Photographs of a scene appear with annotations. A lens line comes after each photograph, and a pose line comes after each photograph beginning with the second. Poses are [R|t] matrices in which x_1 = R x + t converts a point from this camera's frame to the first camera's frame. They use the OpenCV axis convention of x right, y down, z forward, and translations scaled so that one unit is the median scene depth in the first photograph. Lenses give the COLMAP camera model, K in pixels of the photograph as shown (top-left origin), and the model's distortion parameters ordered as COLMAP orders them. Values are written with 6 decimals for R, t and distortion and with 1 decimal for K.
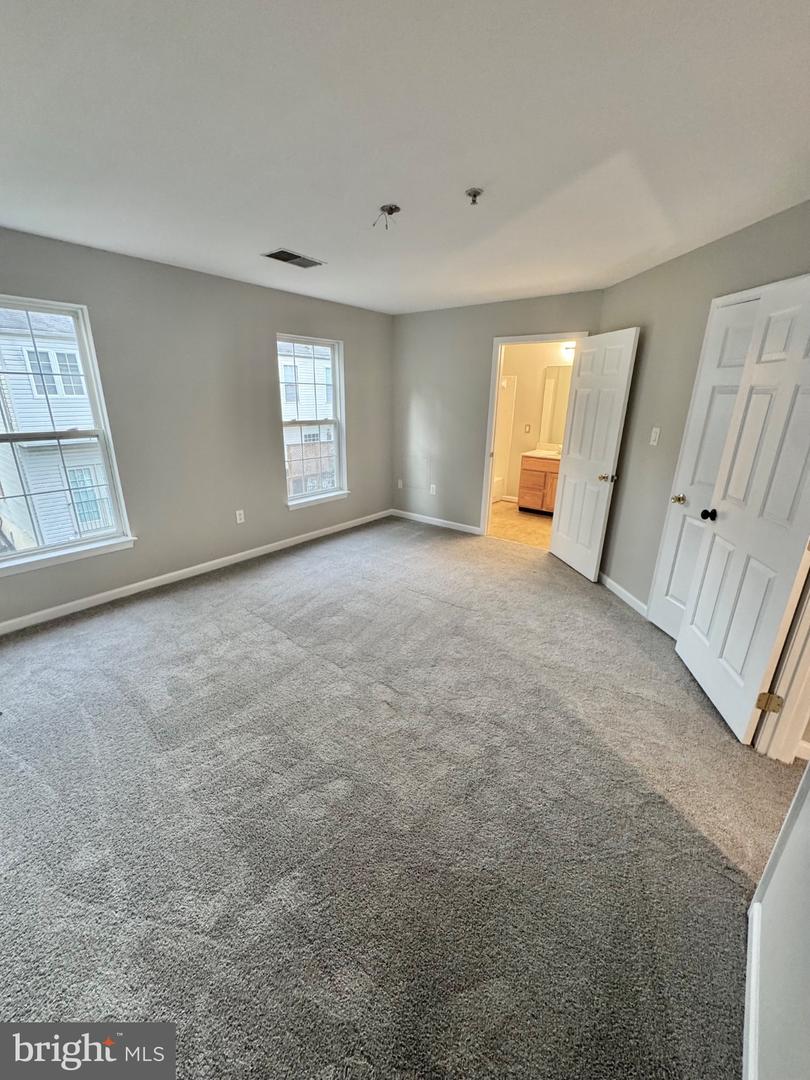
lens RADIAL K [[433.9, 0, 401.5], [0, 433.9, 536.3], [0, 0, 1]] dist [-0.003822, 0.000445]
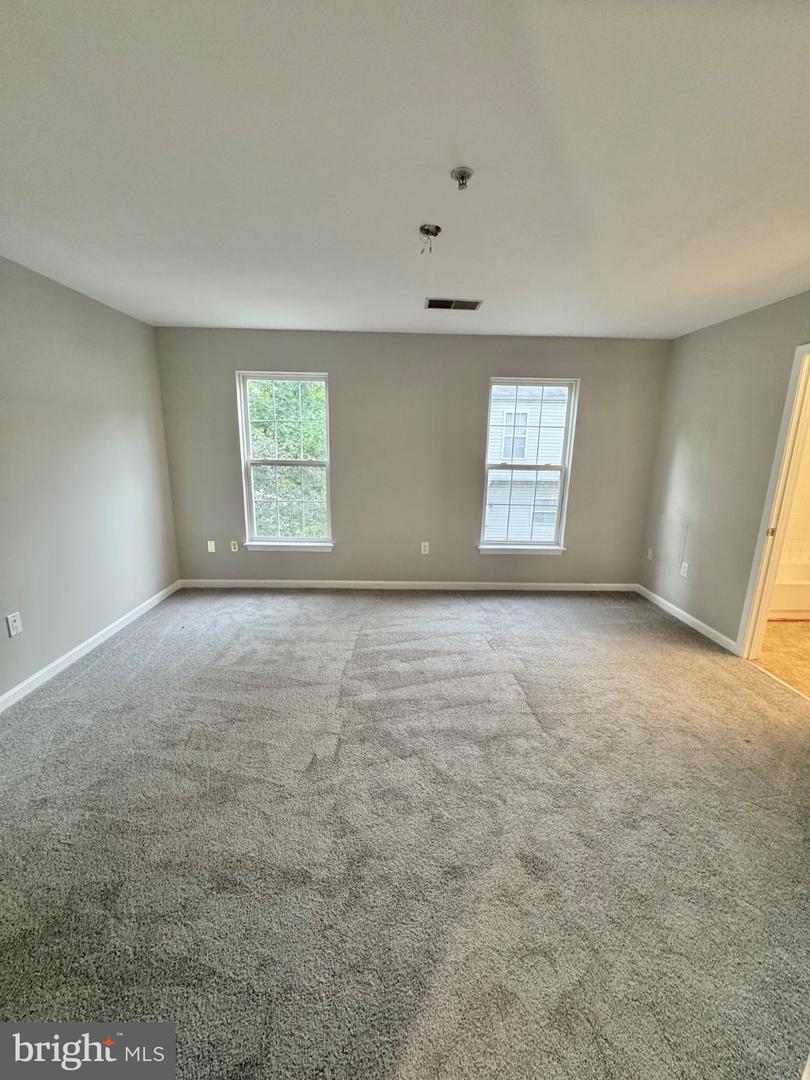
lens RADIAL K [[433.9, 0, 413.4], [0, 433.9, 536.1], [0, 0, 1]] dist [-0.003822, 0.000445]
pose [[0.642216, 0.163533, -0.748876, 0.402967], [-0.247552, 0.968874, -0.000720, -0.065965], [0.725449, 0.185849, 0.662710, 0.266491]]
